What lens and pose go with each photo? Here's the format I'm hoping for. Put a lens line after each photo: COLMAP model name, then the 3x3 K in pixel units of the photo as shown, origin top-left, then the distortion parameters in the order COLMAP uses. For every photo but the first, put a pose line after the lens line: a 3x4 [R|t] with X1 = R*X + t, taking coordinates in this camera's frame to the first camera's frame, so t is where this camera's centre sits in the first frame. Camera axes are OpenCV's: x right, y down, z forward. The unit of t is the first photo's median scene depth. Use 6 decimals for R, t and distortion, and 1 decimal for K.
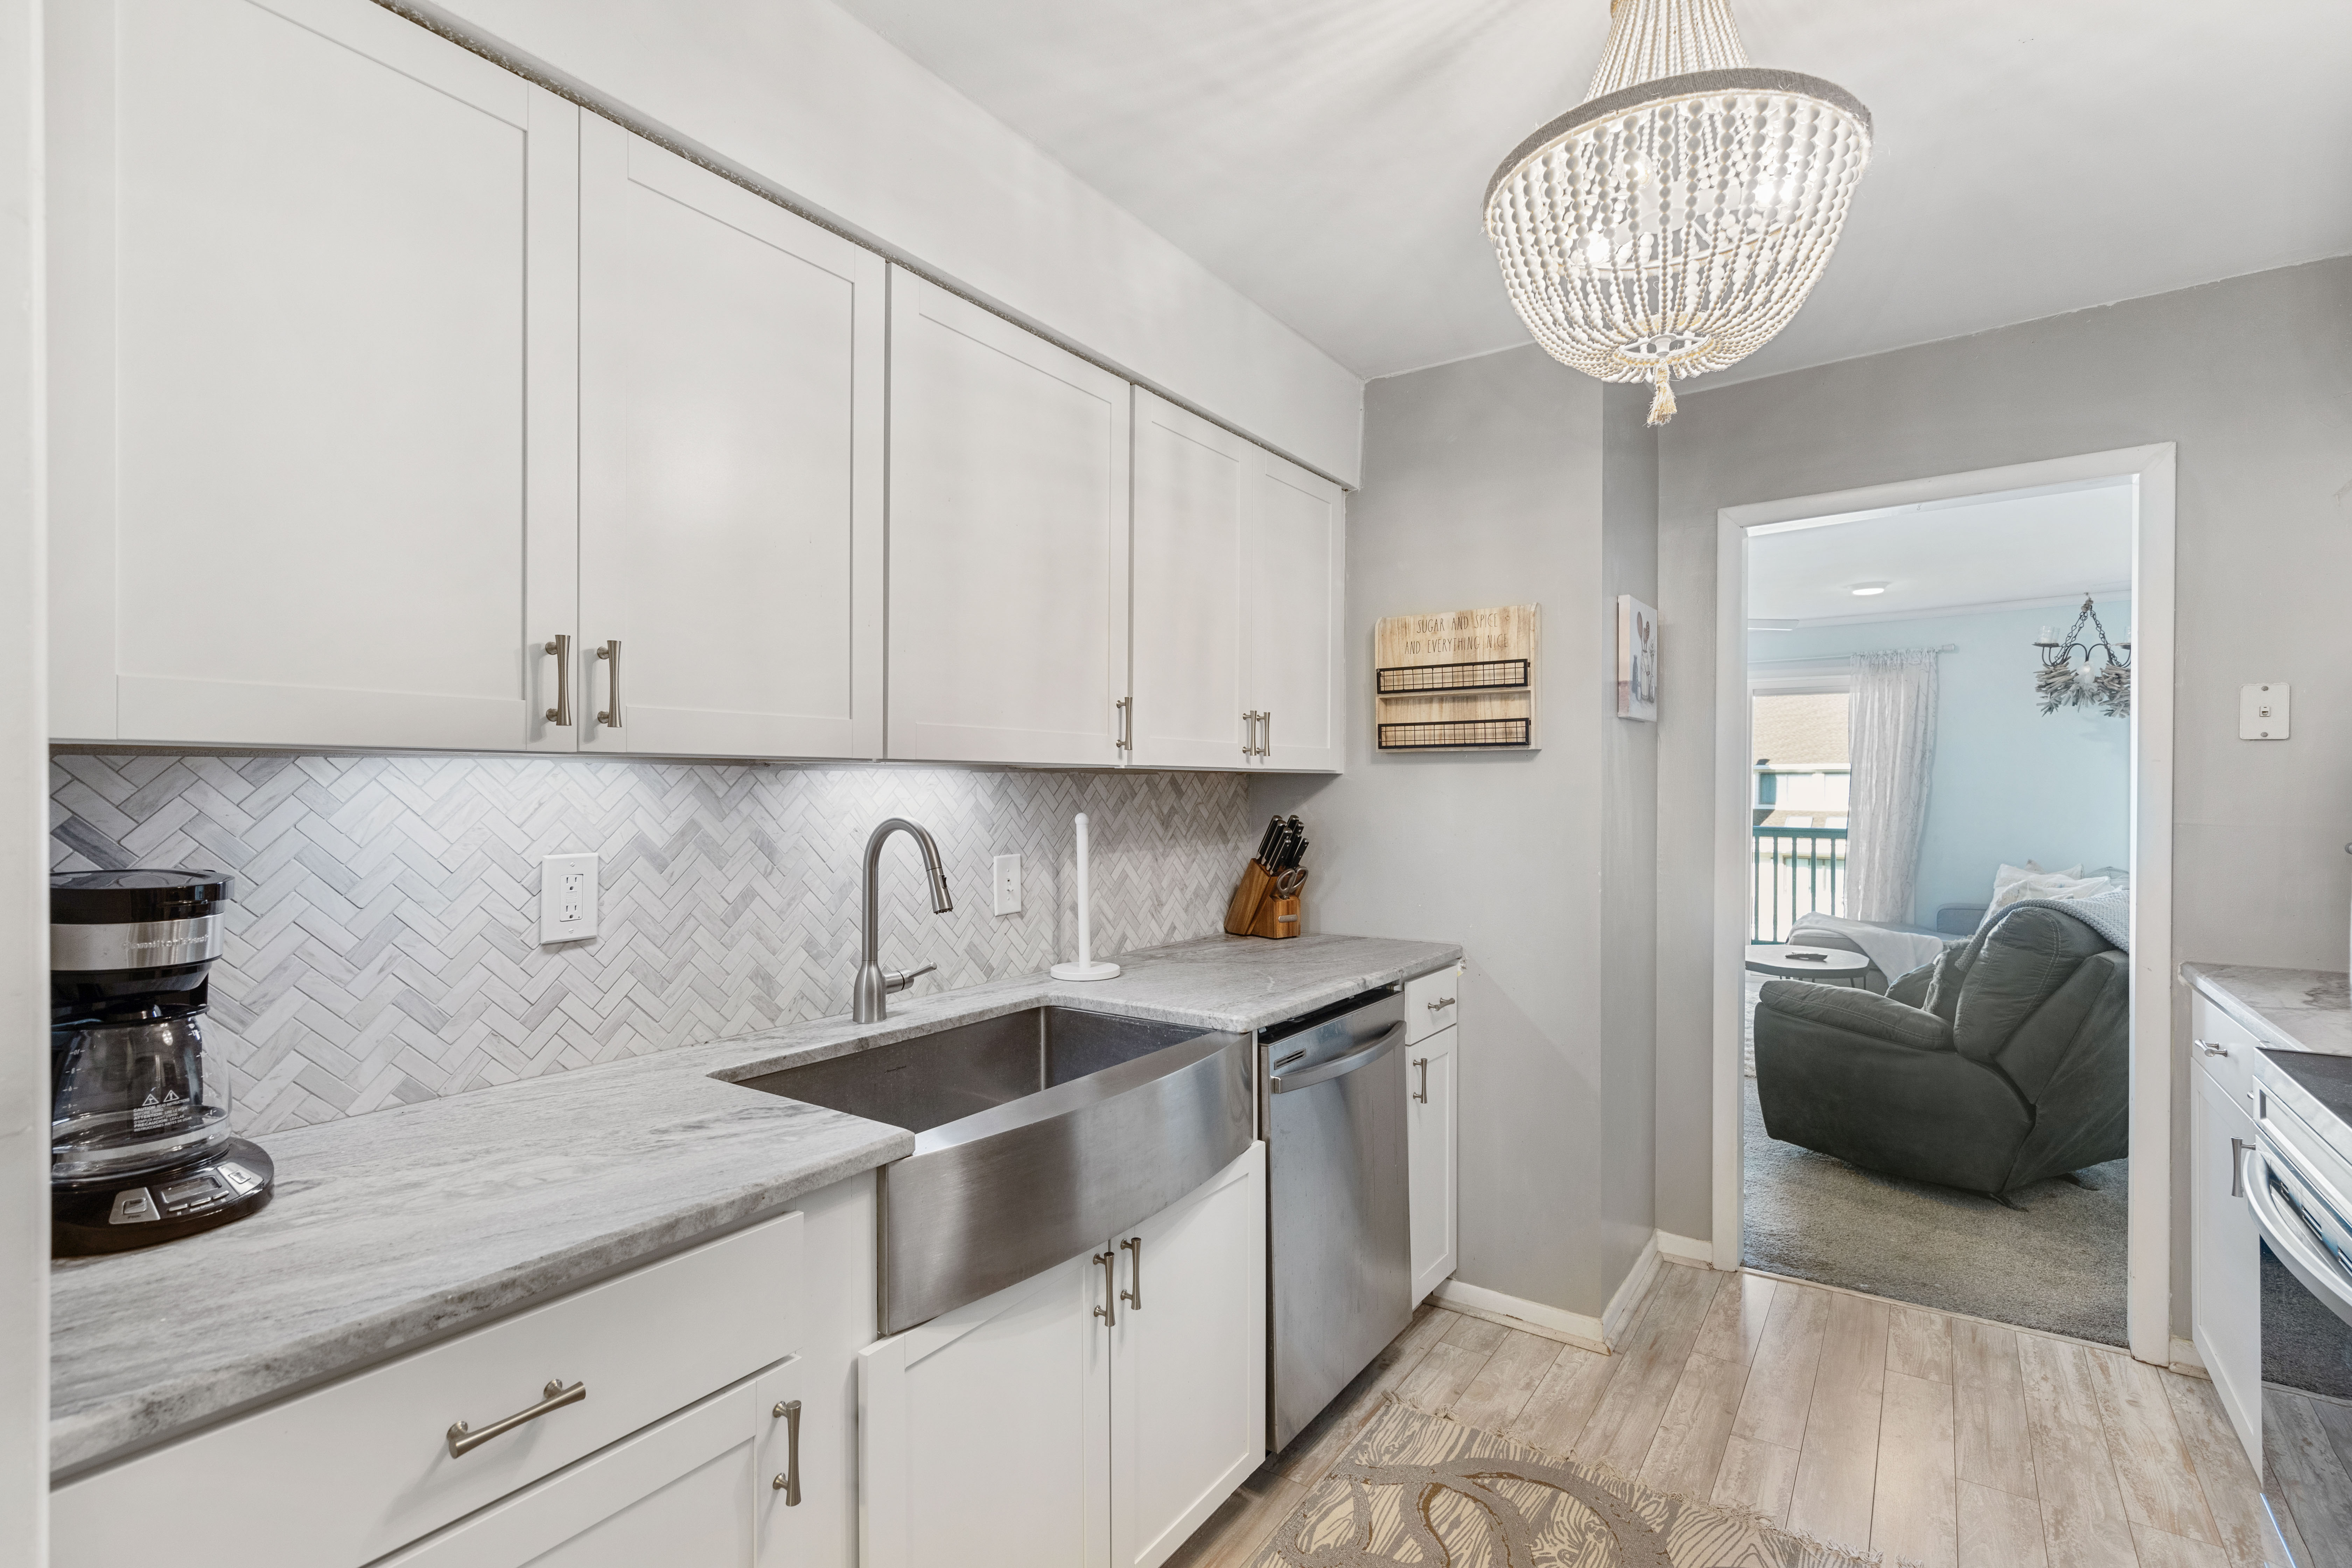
lens RADIAL K [[1112.0, 0, 1177.9], [0, 1112.0, 783.7], [0, 0, 1]] dist [0.004966, 0.001240]
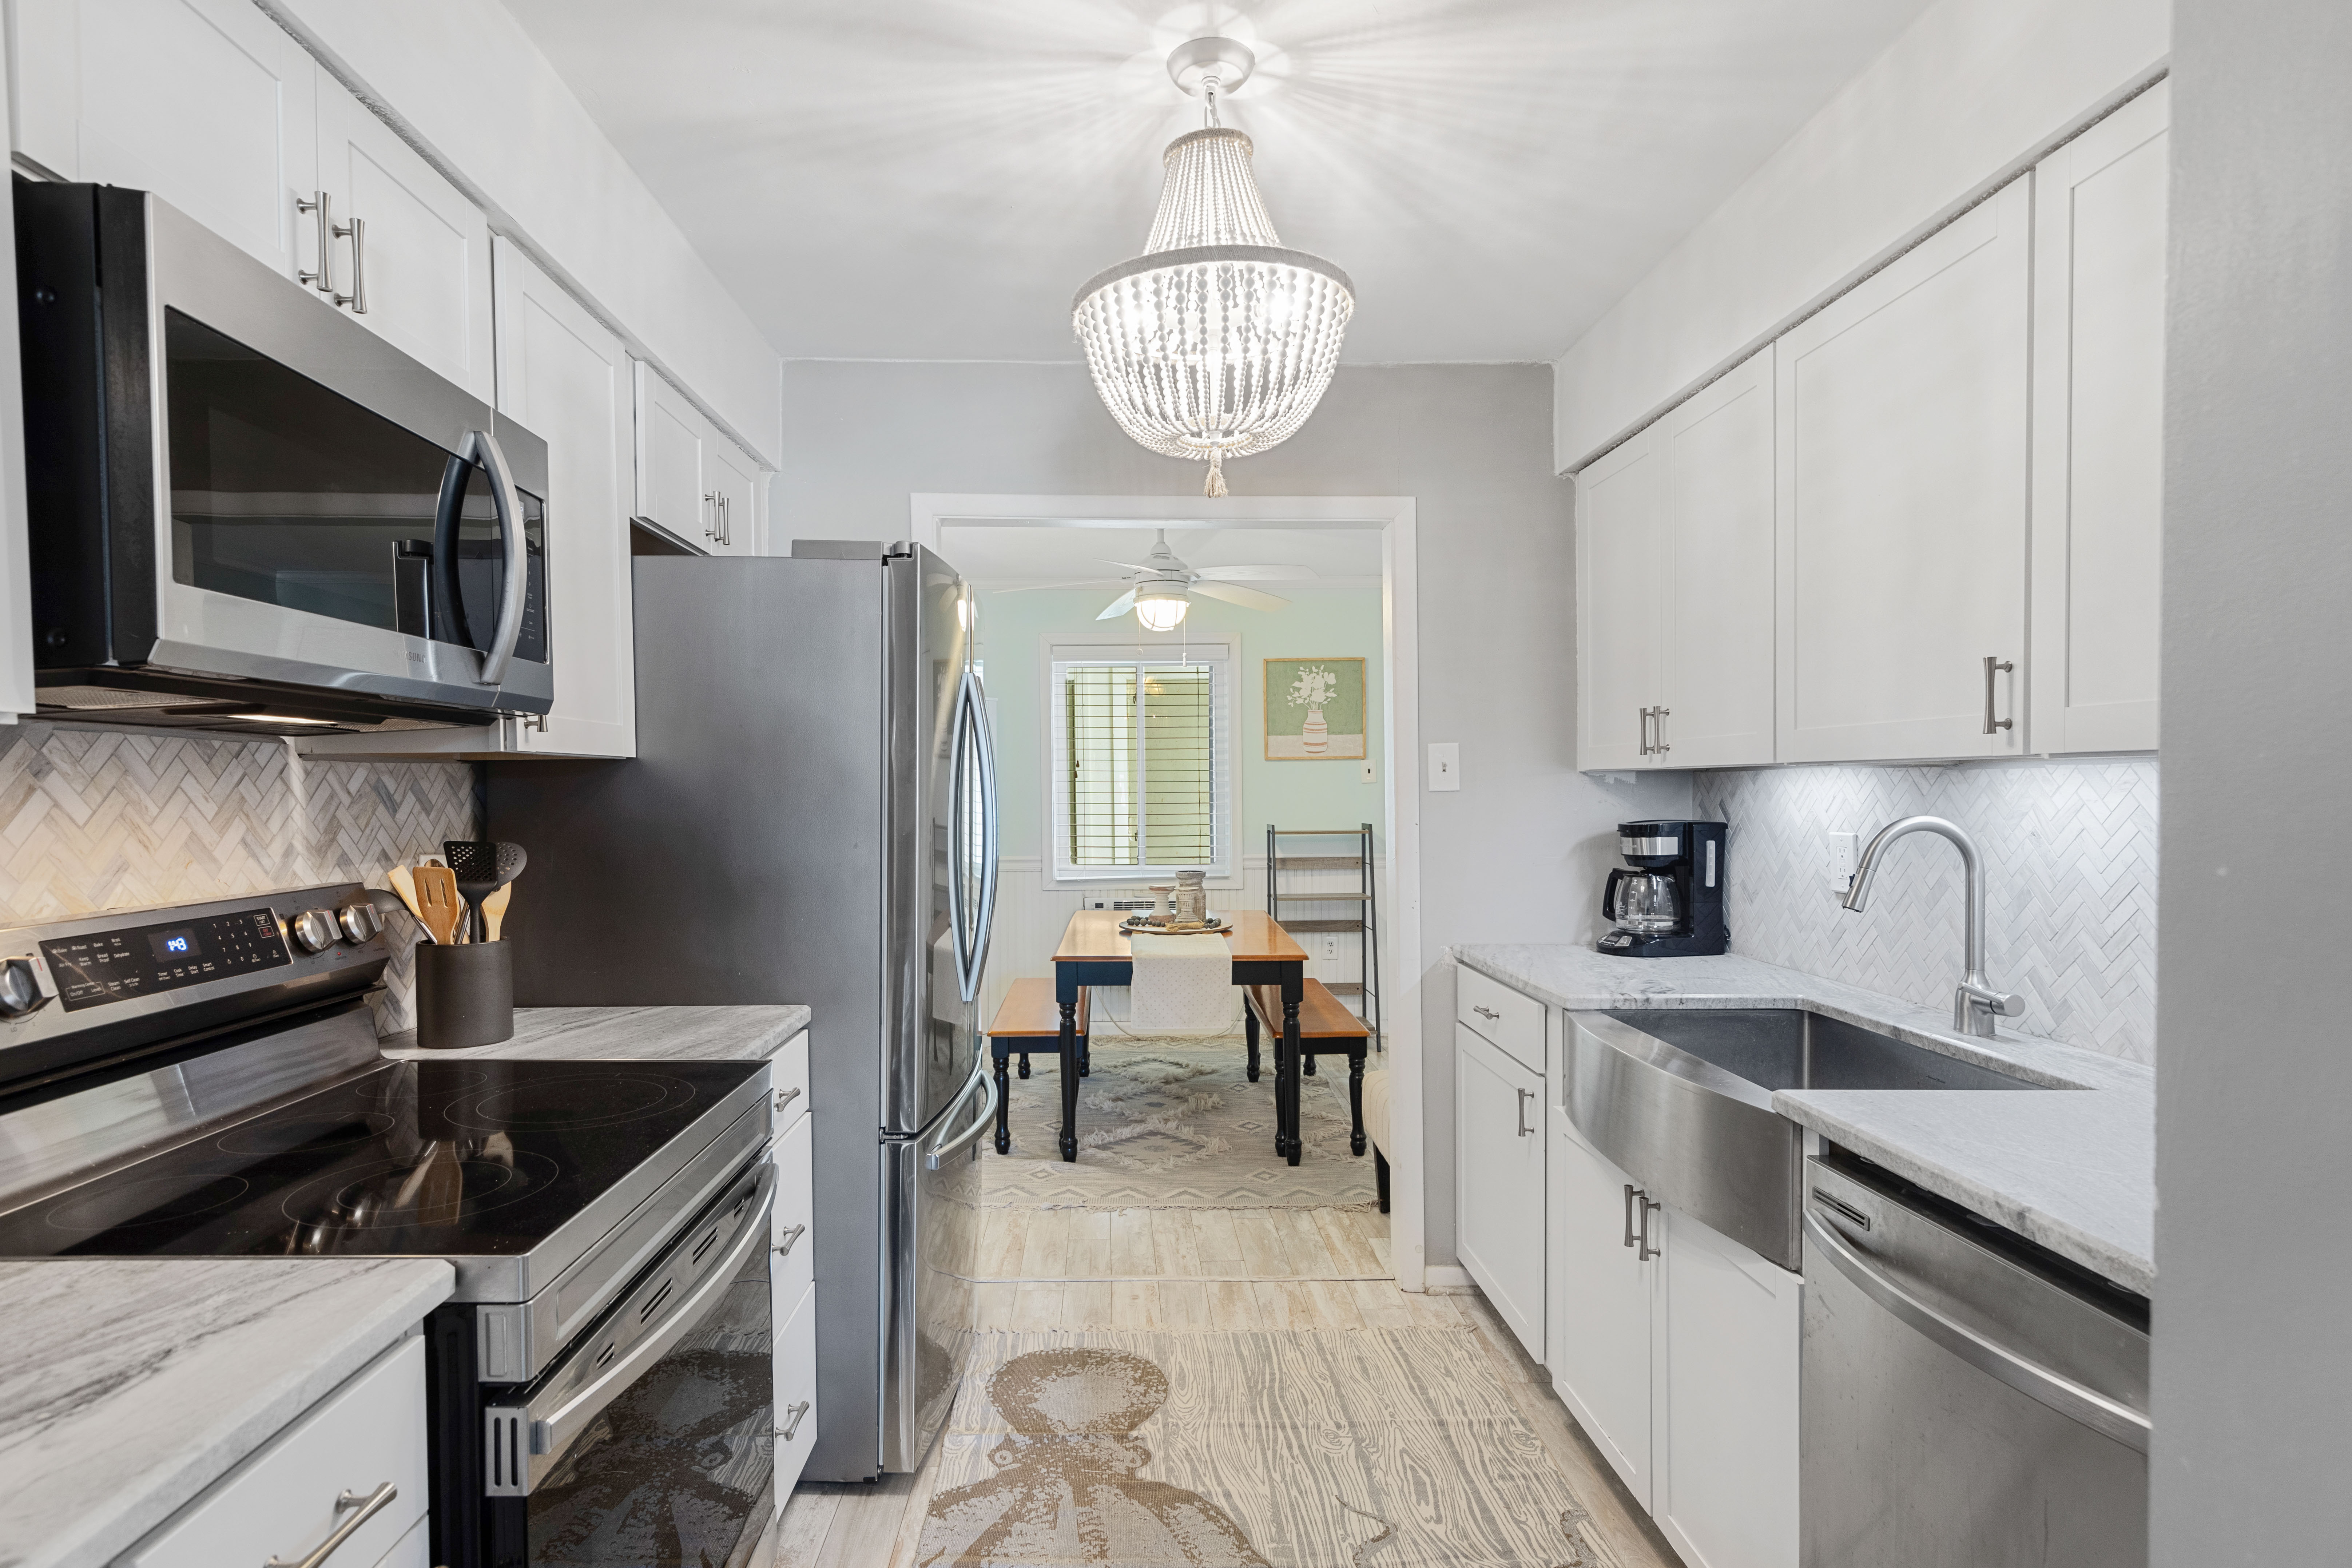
lens RADIAL K [[1223.4, 0, 1116.9], [0, 1223.4, 821.7], [0, 0, 1]] dist [0.001195, 0.000957]
pose [[-0.824530, 0.021380, -0.565414, 0.663962], [0.006778, 0.999587, 0.027913, -0.000420], [0.565778, 0.019183, -0.824335, 1.052546]]
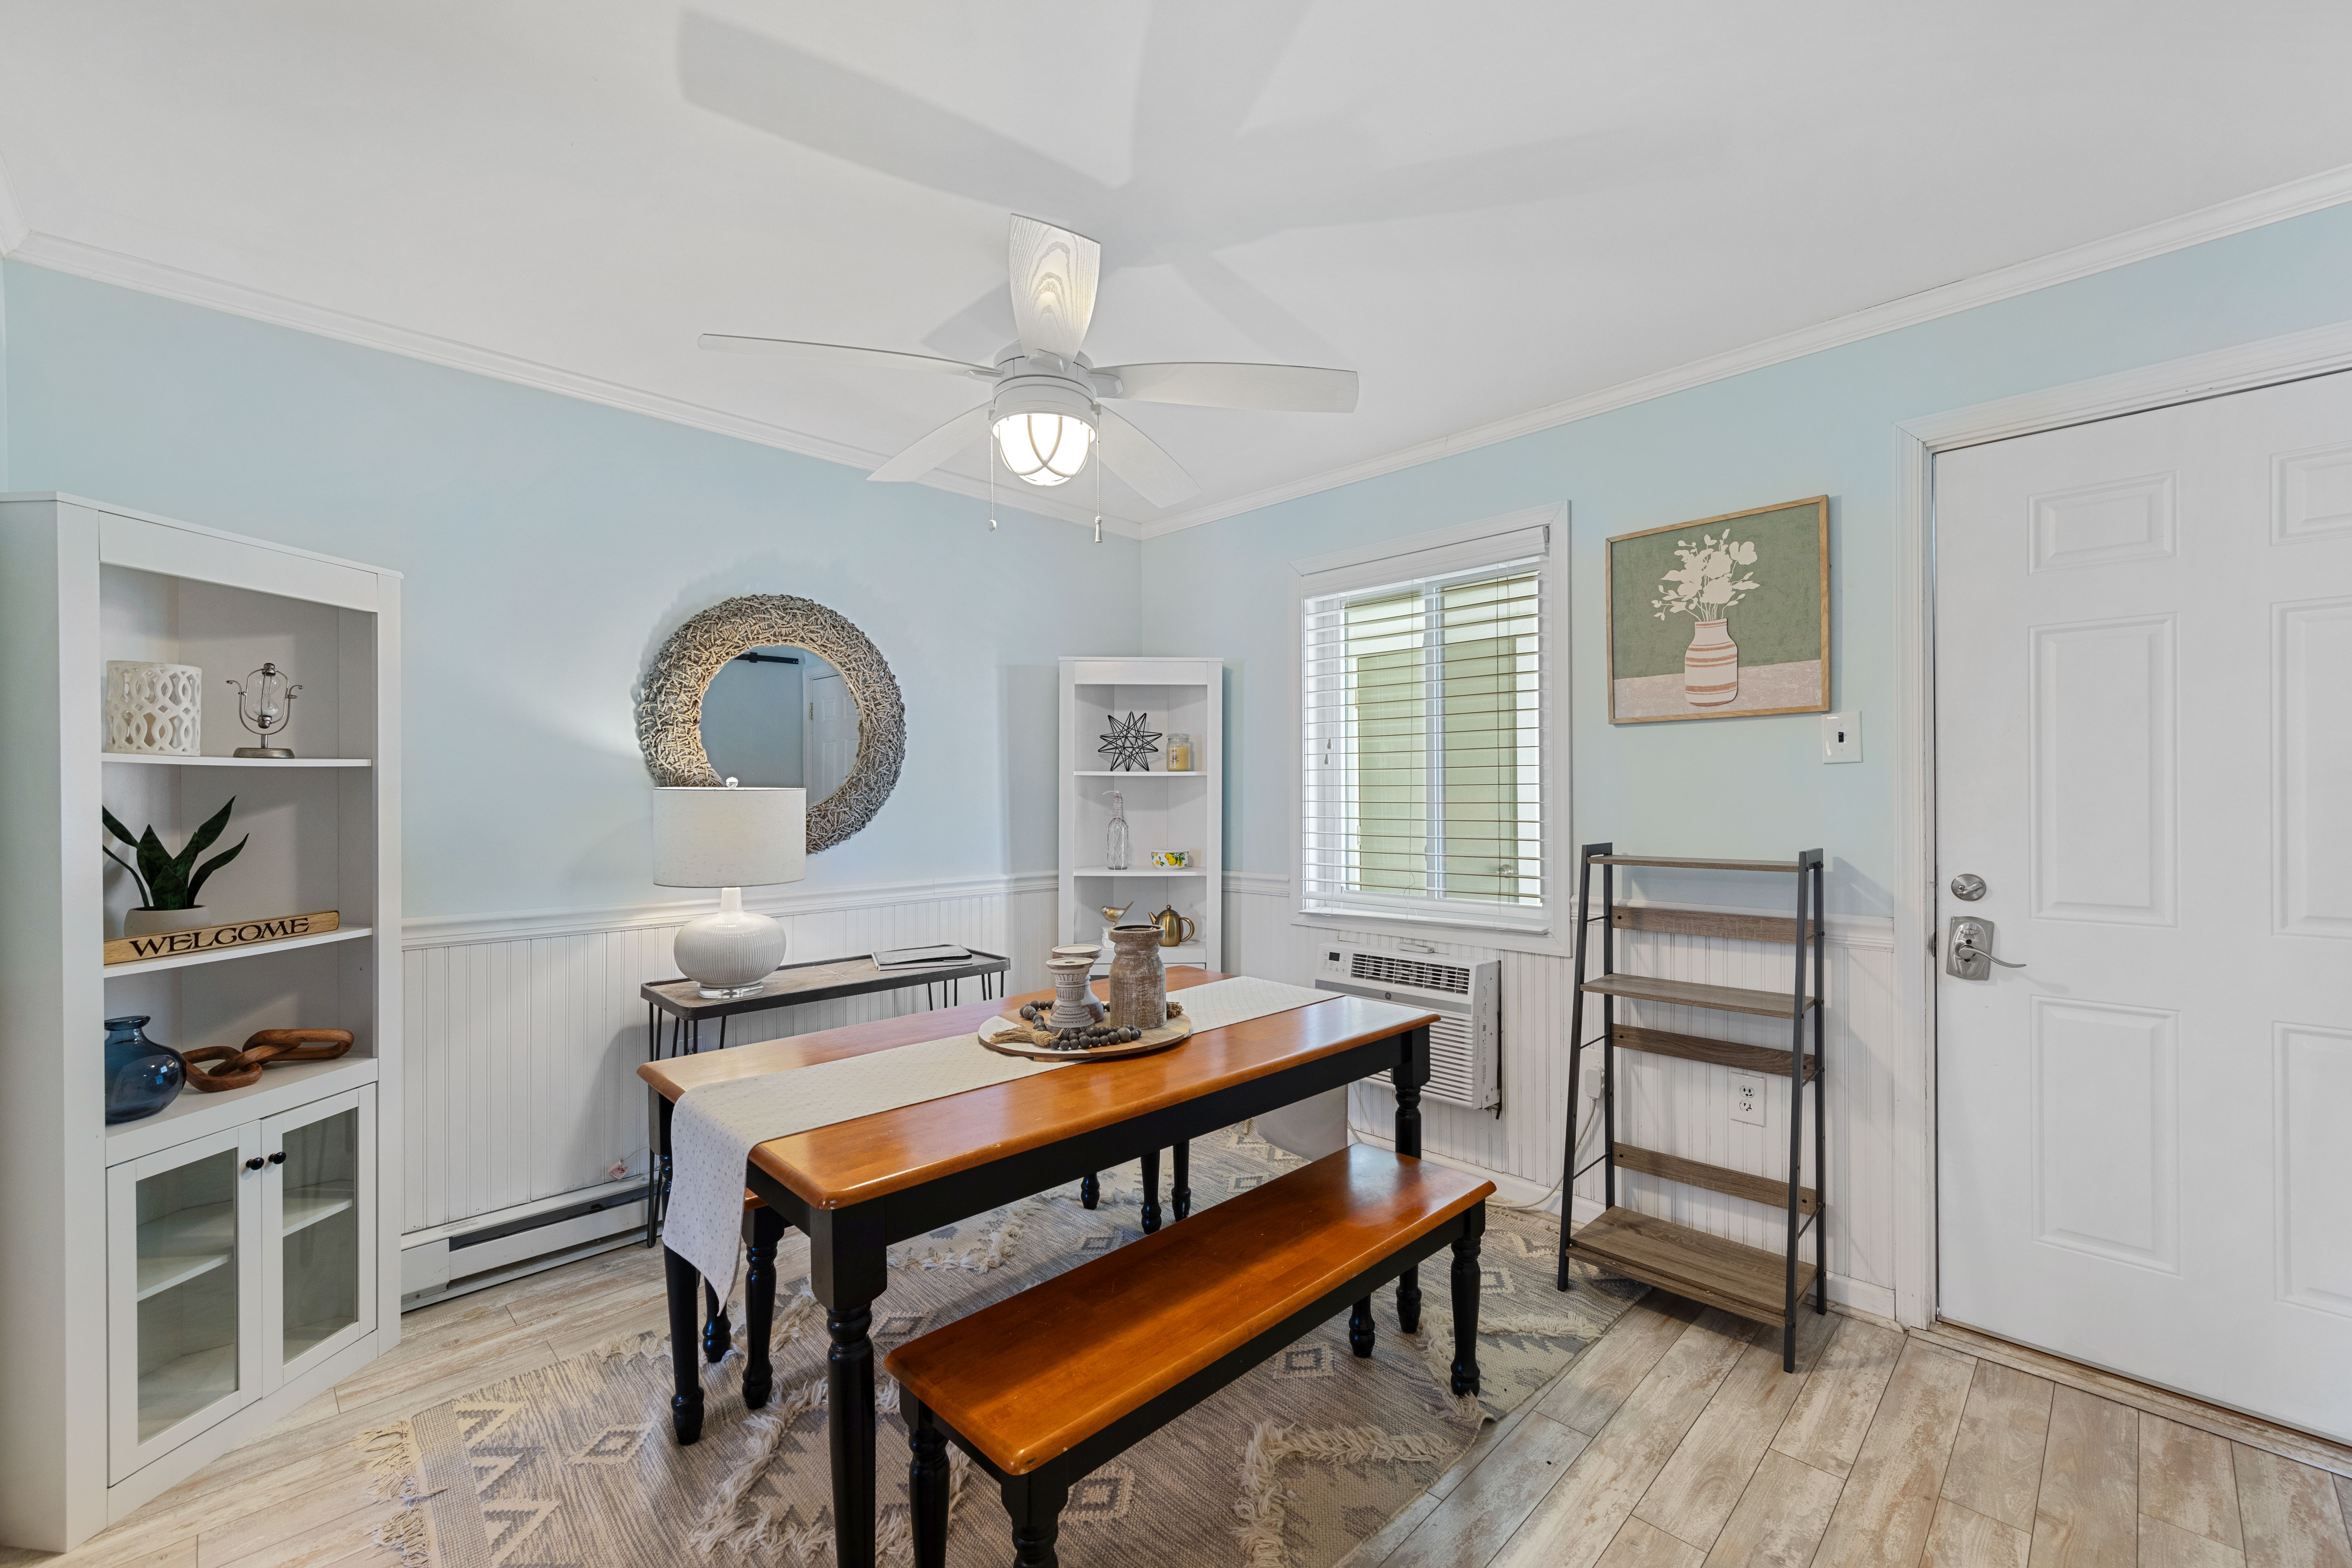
lens RADIAL K [[975.2, 0, 1172.0], [0, 975.2, 795.0], [0, 0, 1]] dist [0.011749, -0.000618]
pose [[-0.981936, 0.003296, 0.189187, -0.676610], [0.003462, 0.999994, 0.000545, 0.020051], [-0.189184, 0.001190, -0.981941, 0.344648]]
